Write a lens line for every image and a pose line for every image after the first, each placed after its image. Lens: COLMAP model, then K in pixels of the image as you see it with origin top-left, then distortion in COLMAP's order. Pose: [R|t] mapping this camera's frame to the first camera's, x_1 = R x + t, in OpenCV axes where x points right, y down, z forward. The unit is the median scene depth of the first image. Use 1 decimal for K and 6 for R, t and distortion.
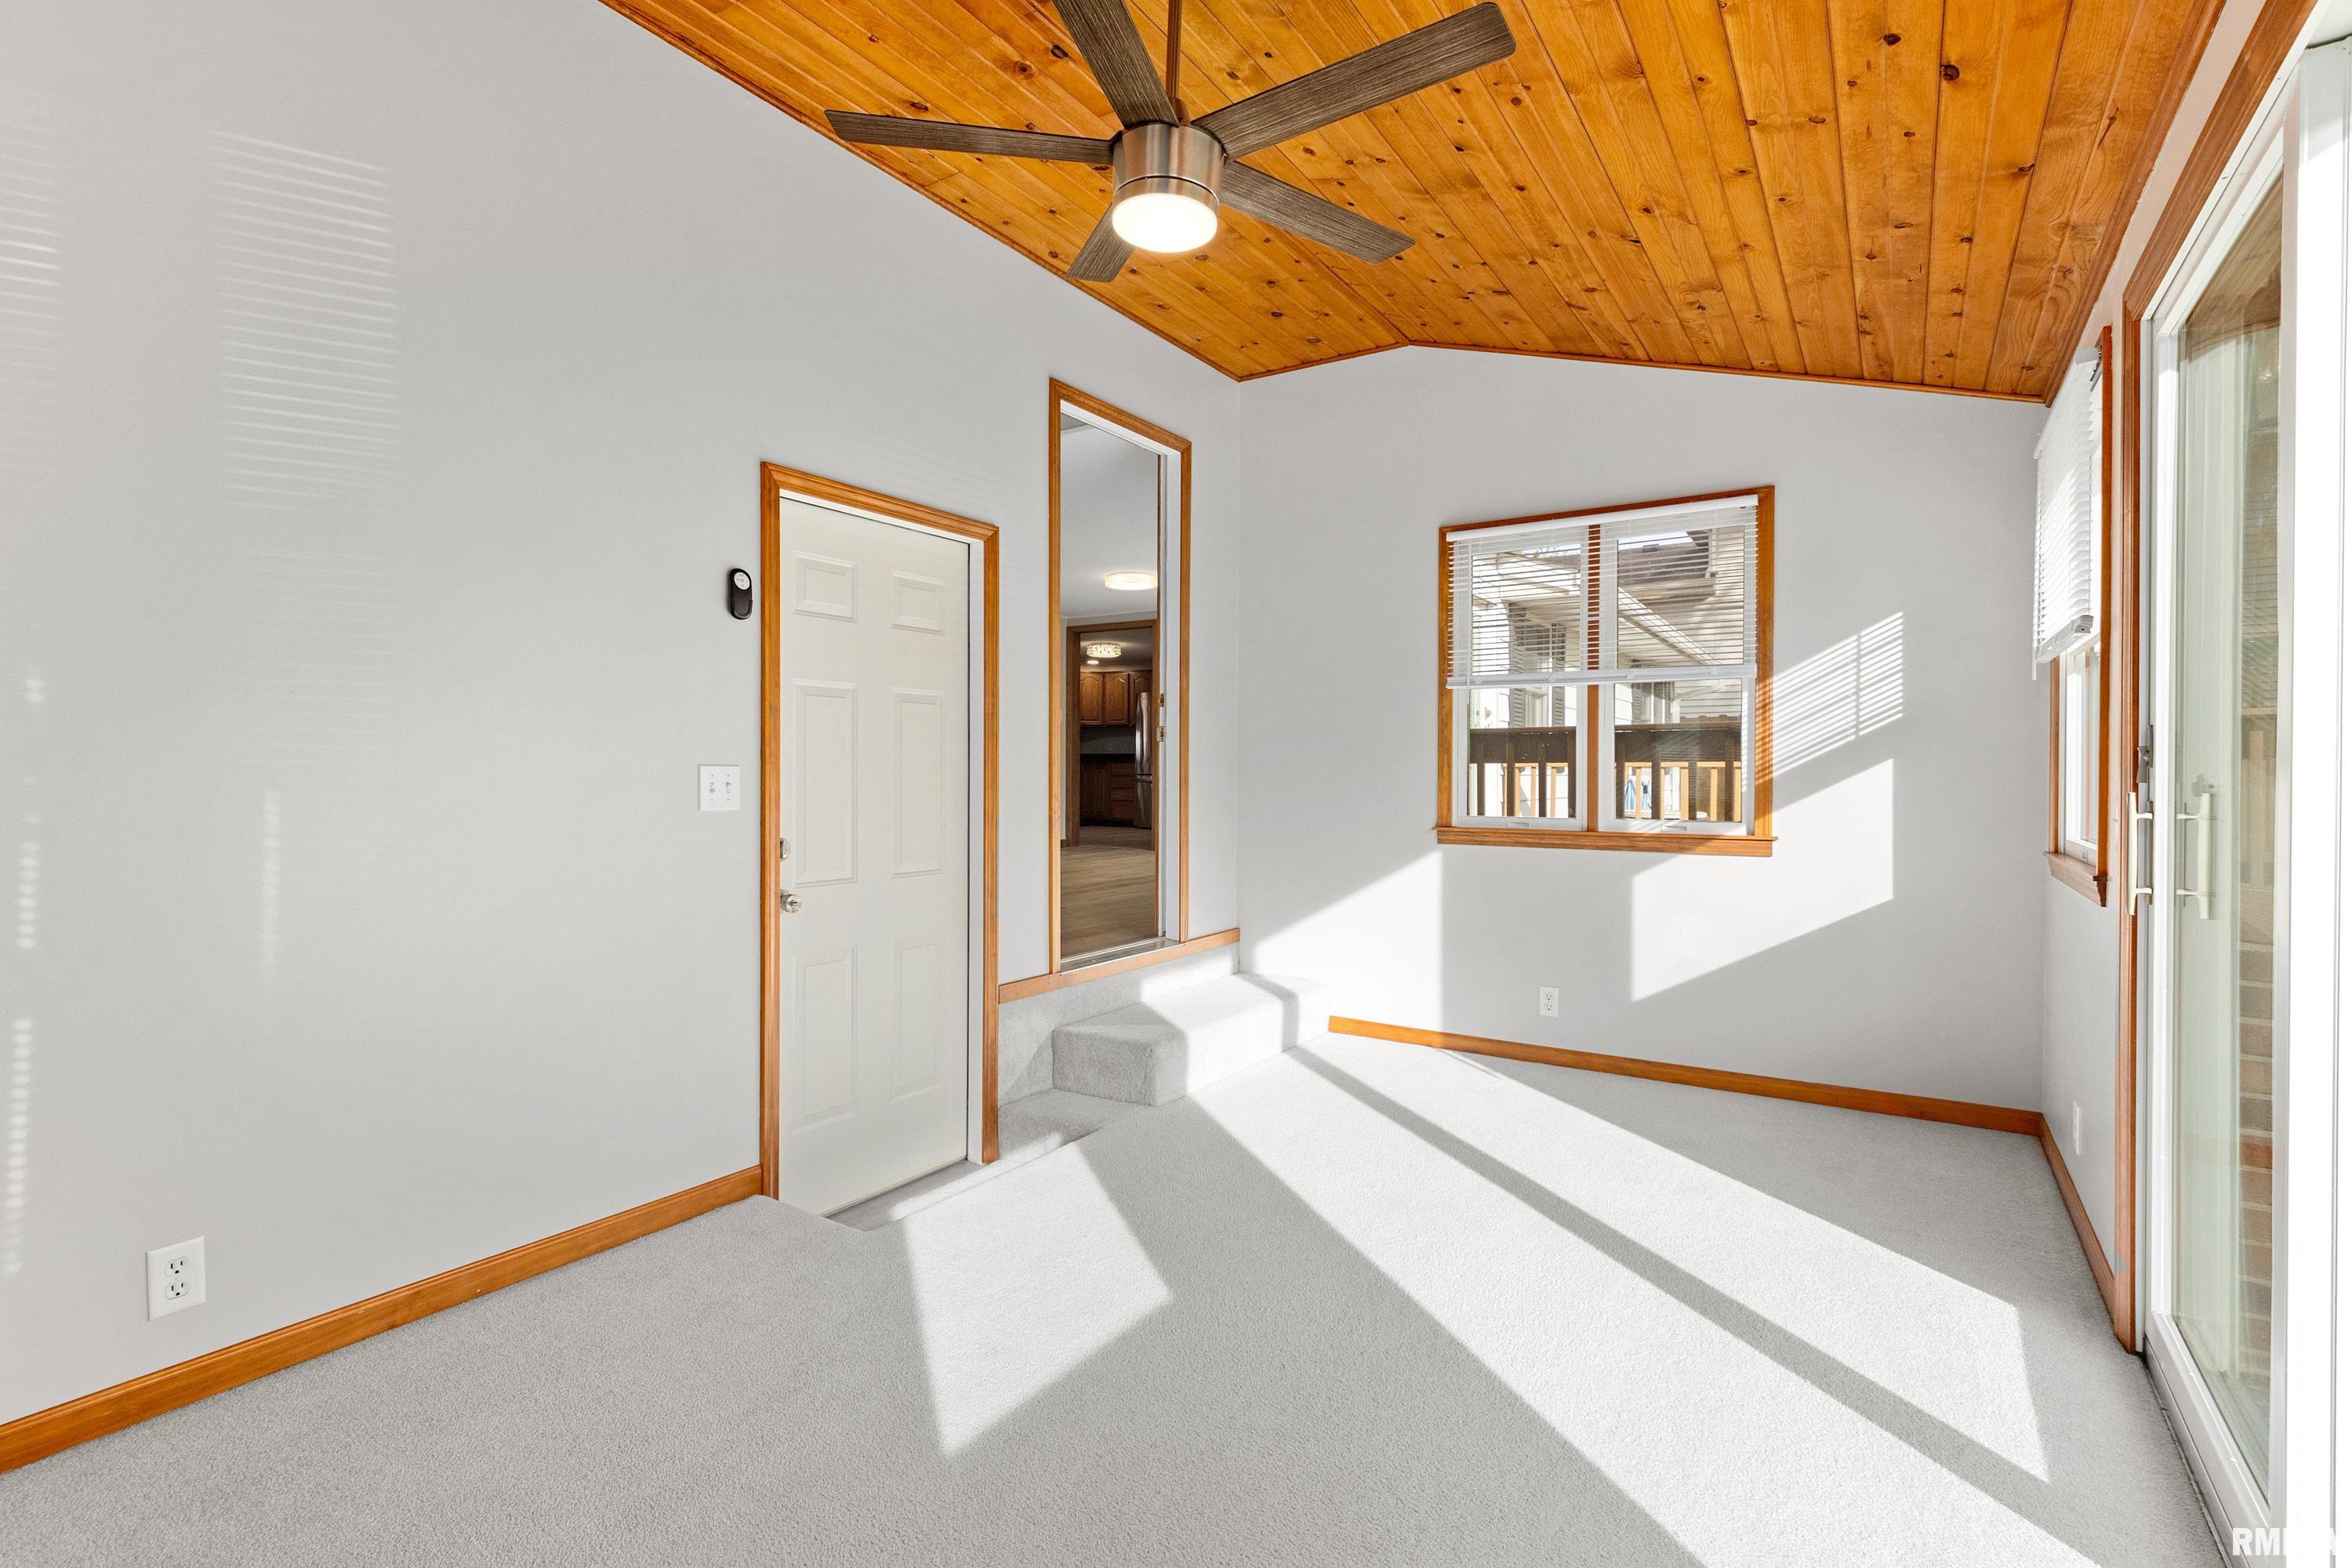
lens RADIAL K [[1098.4, 0, 1157.2], [0, 1098.4, 777.0], [0, 0, 1]] dist [0.001654, -0.003041]
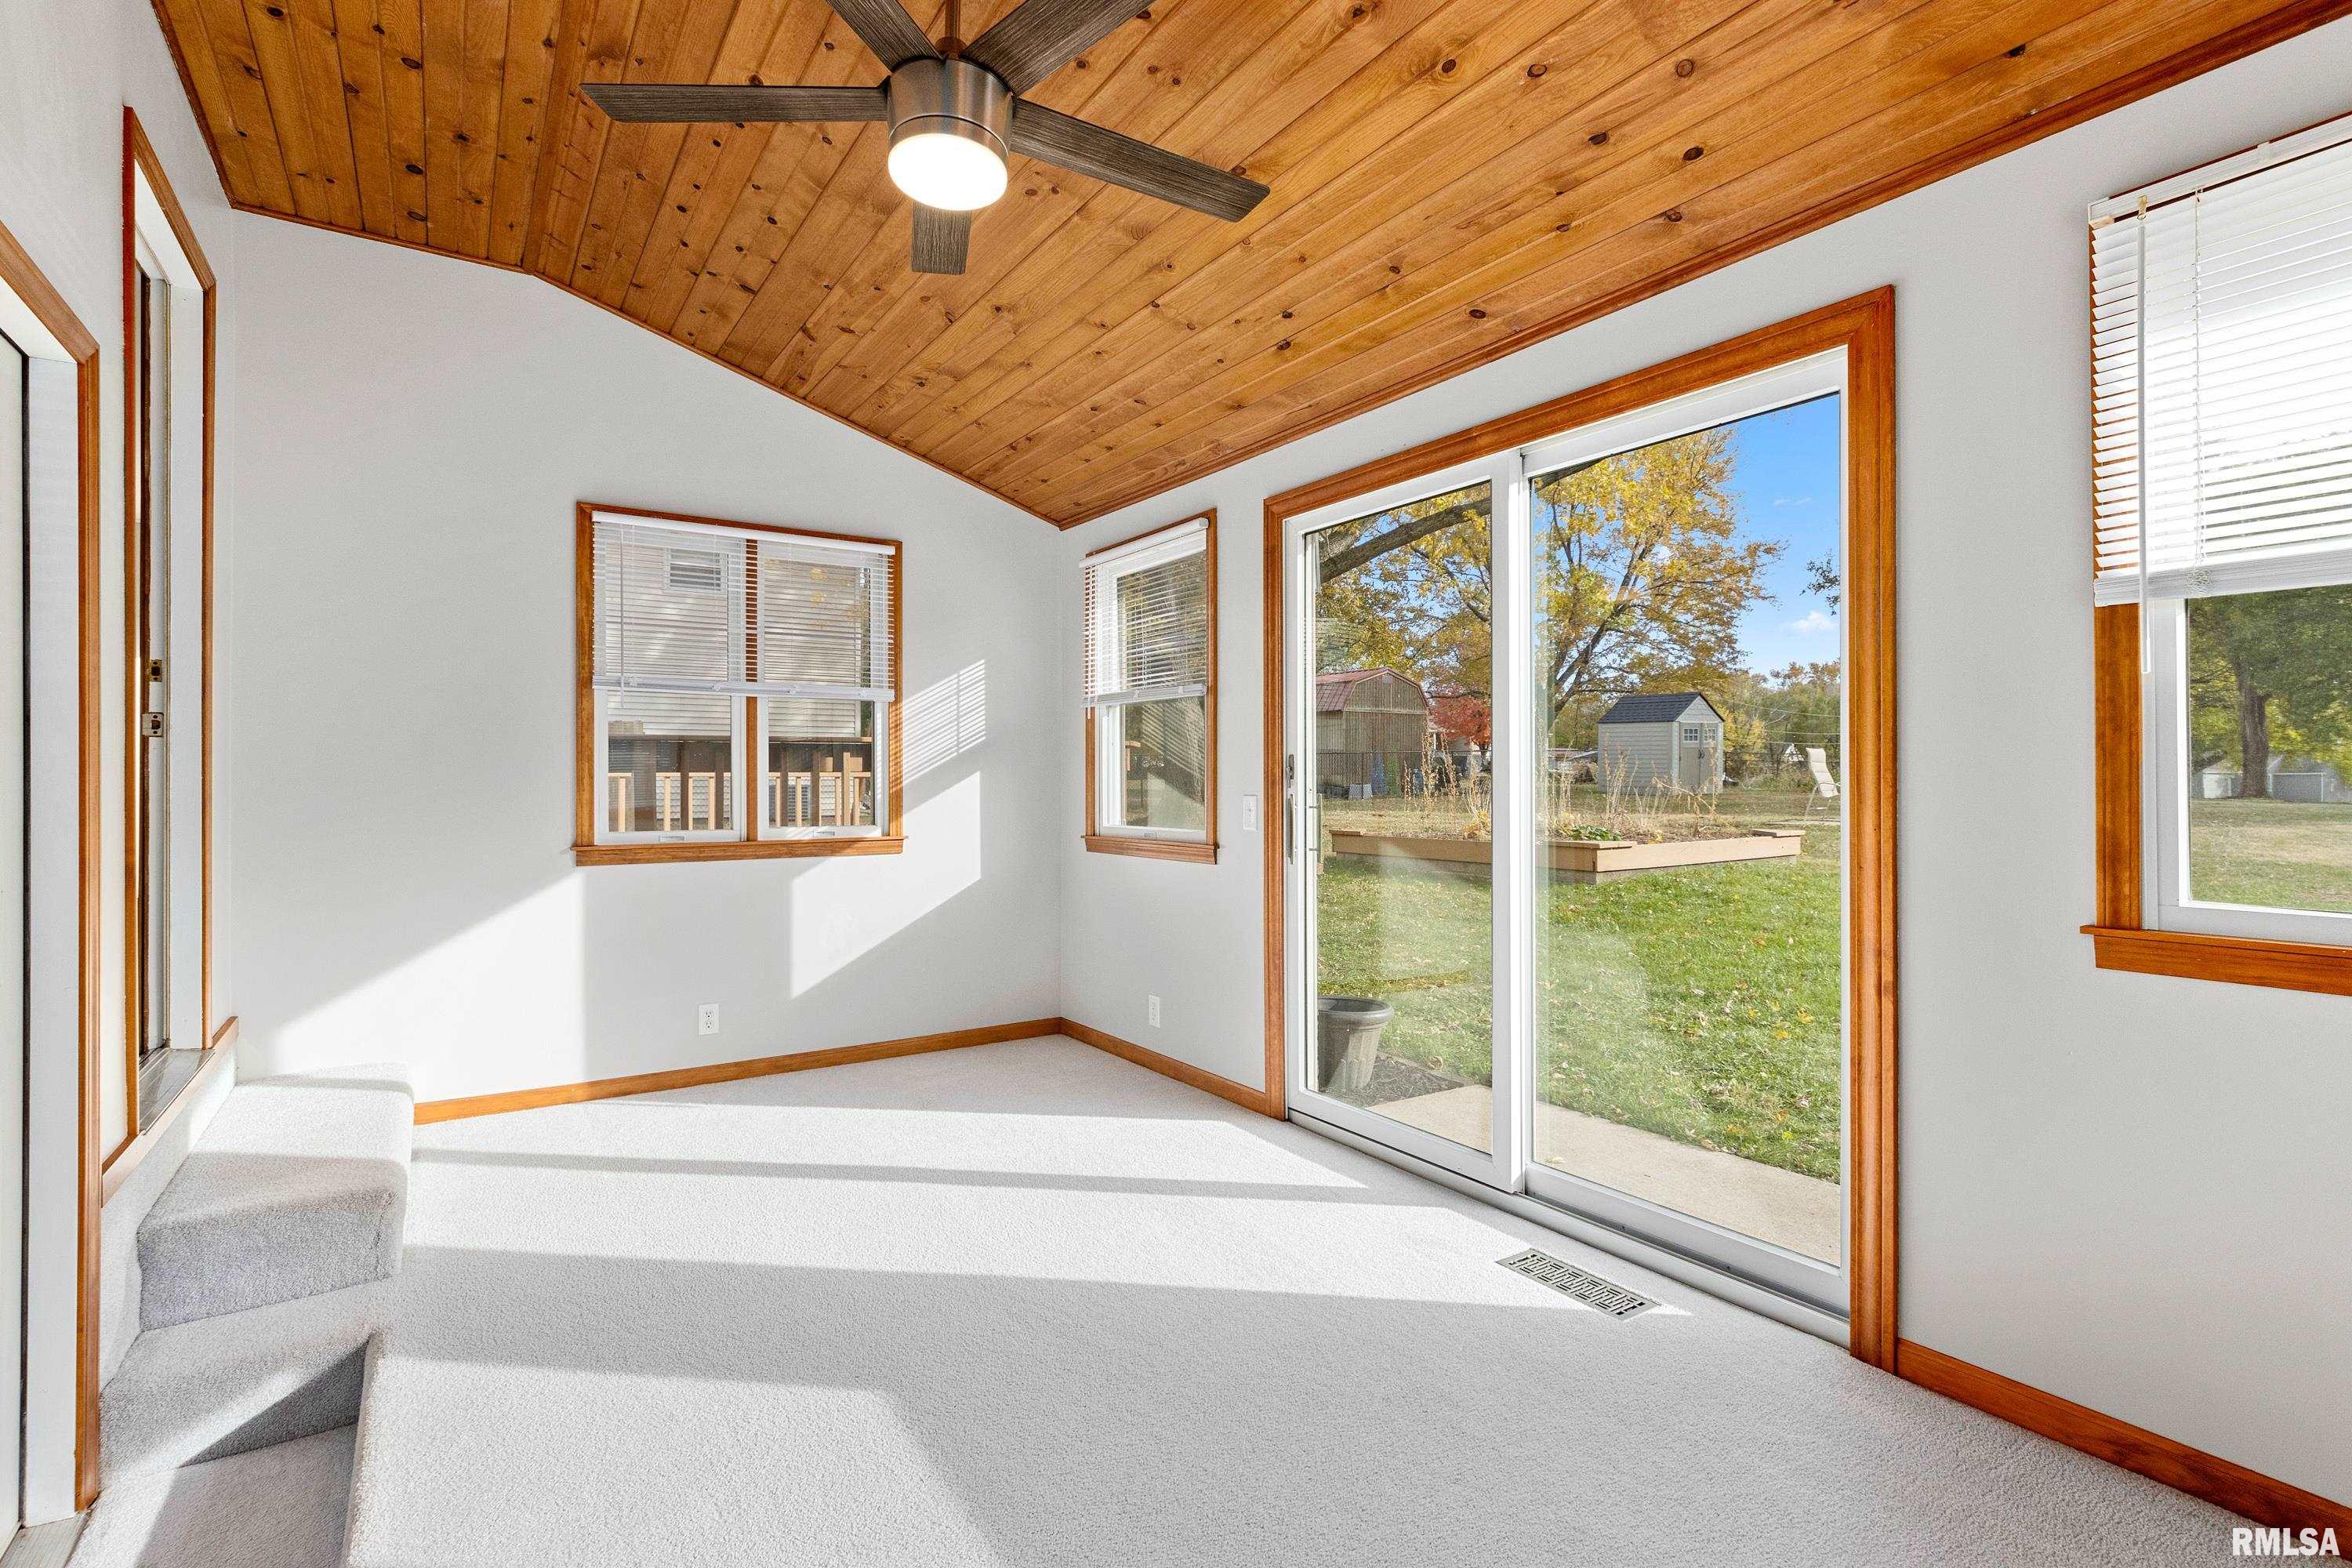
lens RADIAL K [[1098.4, 0, 1157.2], [0, 1098.4, 777.0], [0, 0, 1]] dist [0.001654, -0.003041]
pose [[0.389214, -0.000693, 0.921147, -0.426718], [0.007292, 0.999971, -0.002329, -0.004904], [-0.921118, 0.007623, 0.389208, 0.282938]]
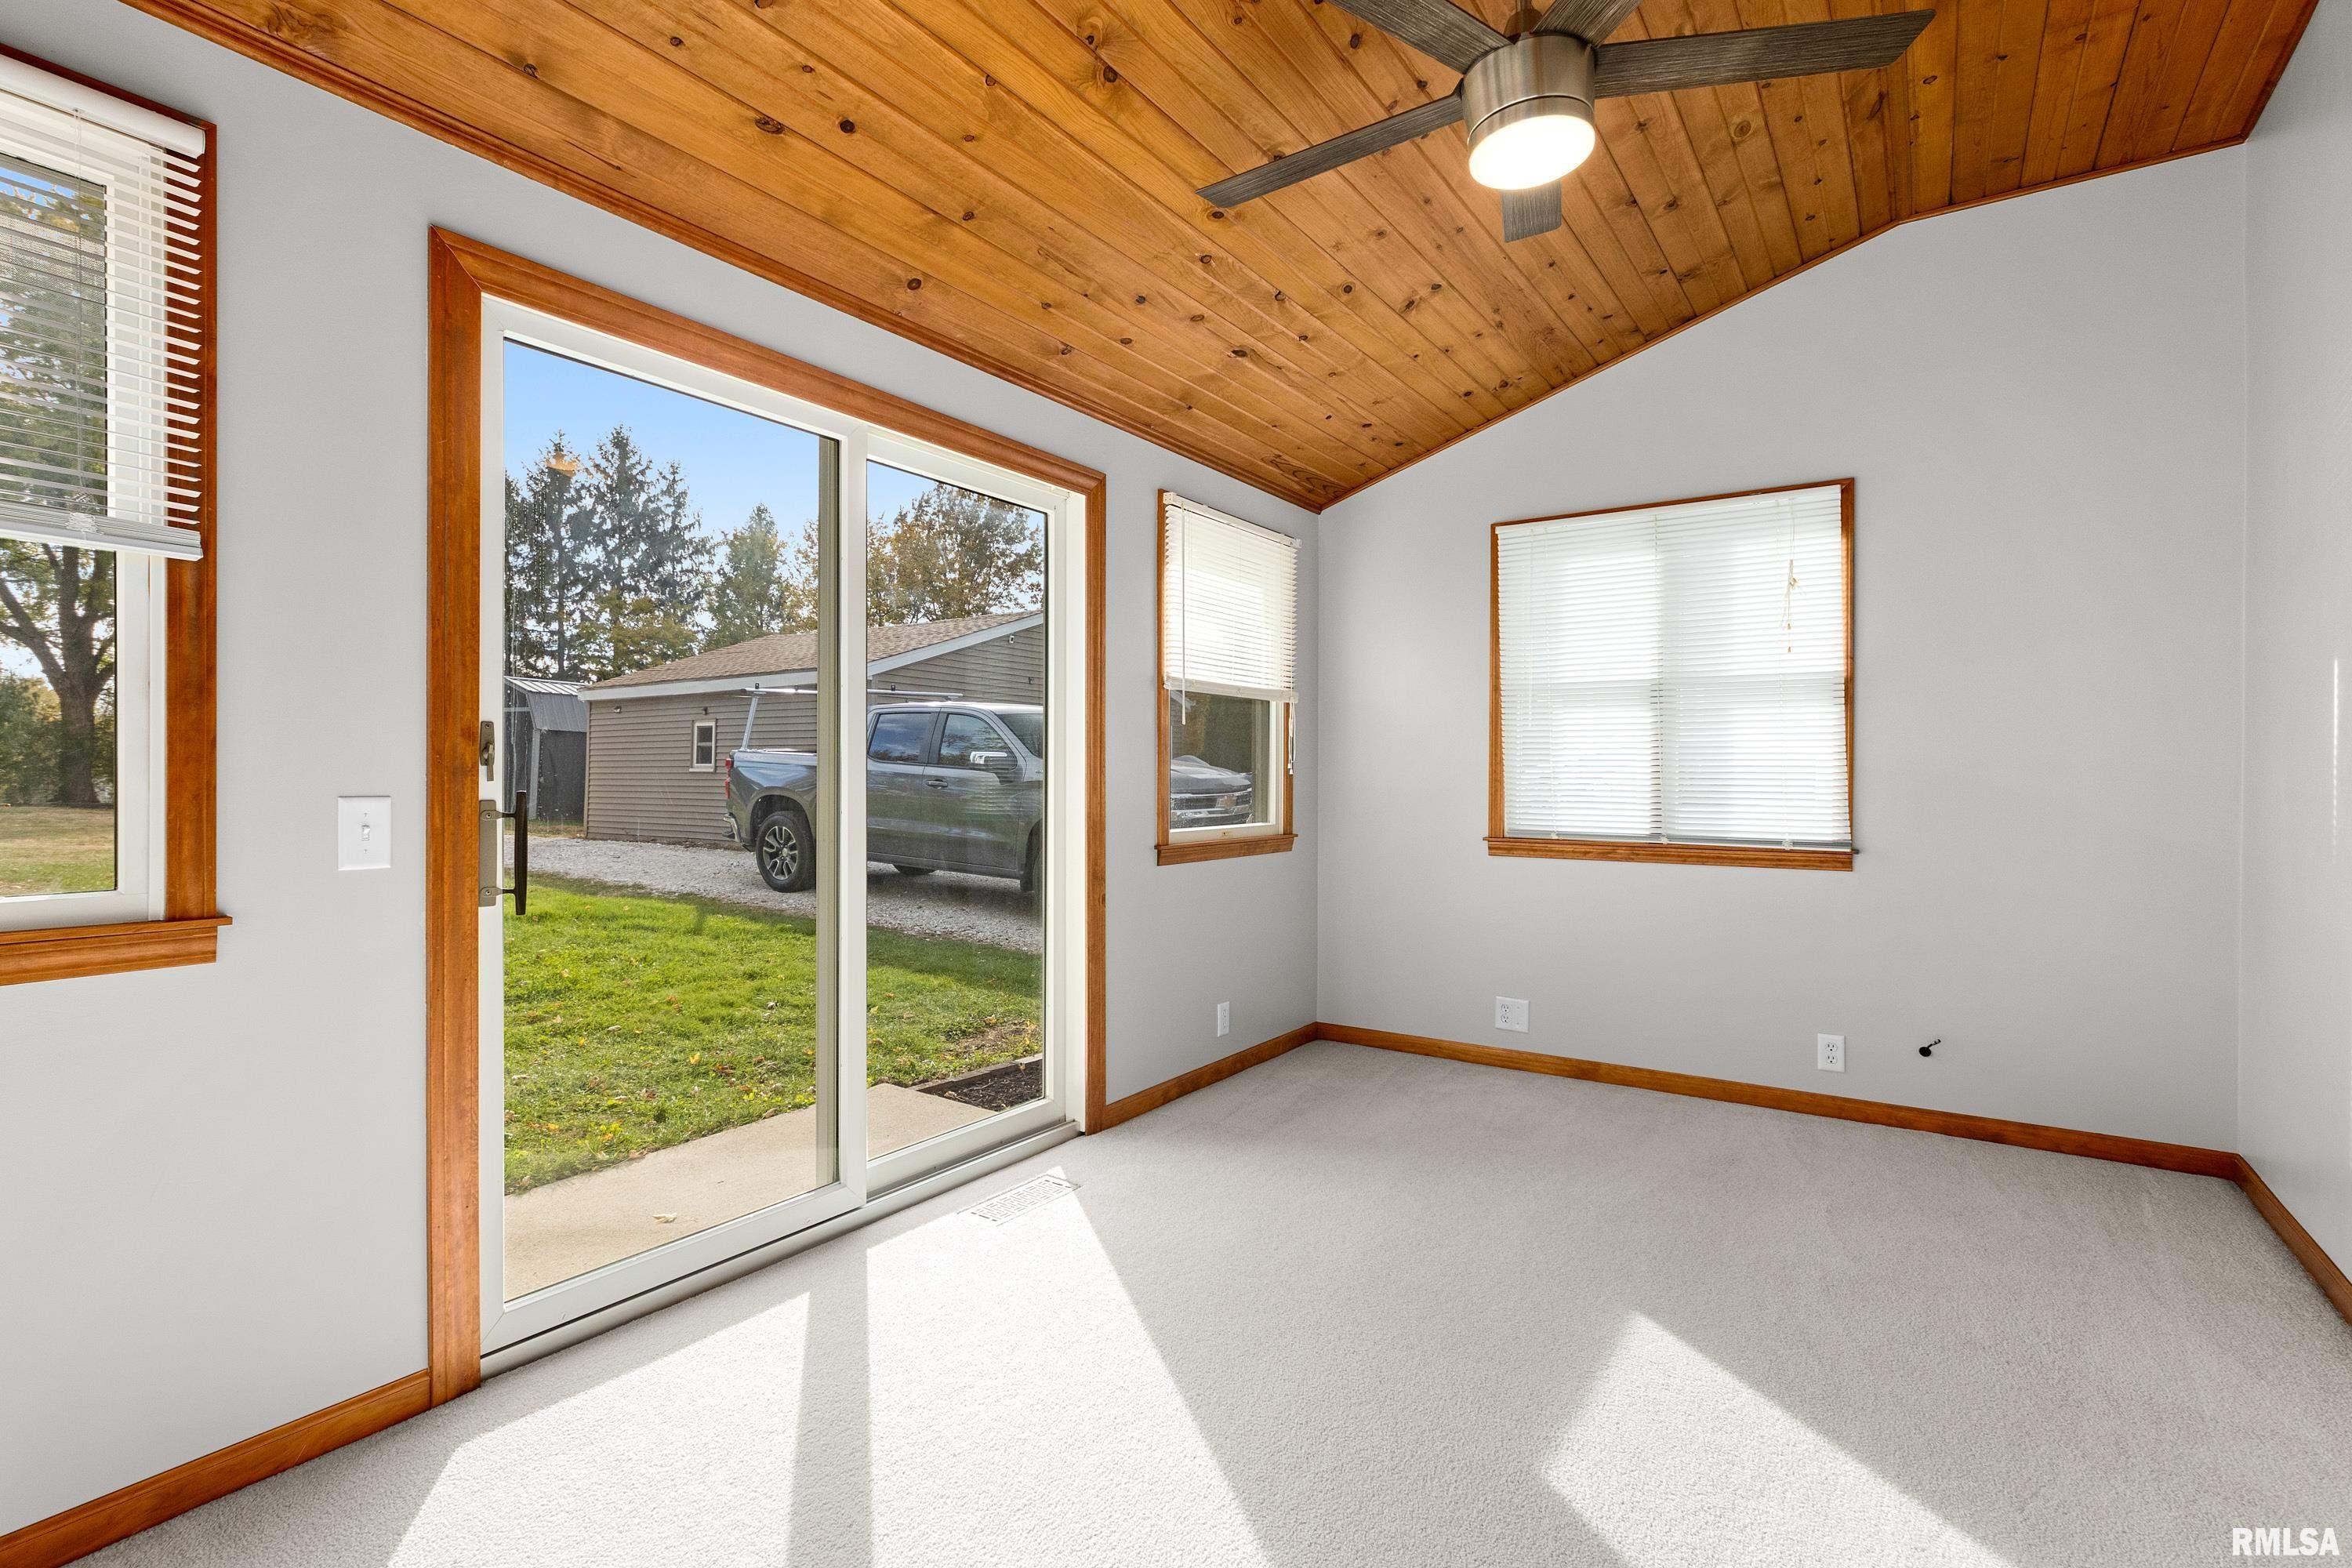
lens RADIAL K [[1098.4, 0, 1157.2], [0, 1098.4, 777.0], [0, 0, 1]] dist [0.001654, -0.003041]
pose [[-0.999847, -0.006669, 0.016166, 0.167649], [-0.006608, 0.999971, 0.003797, -0.002090], [-0.016191, 0.003690, -0.999862, 1.076652]]
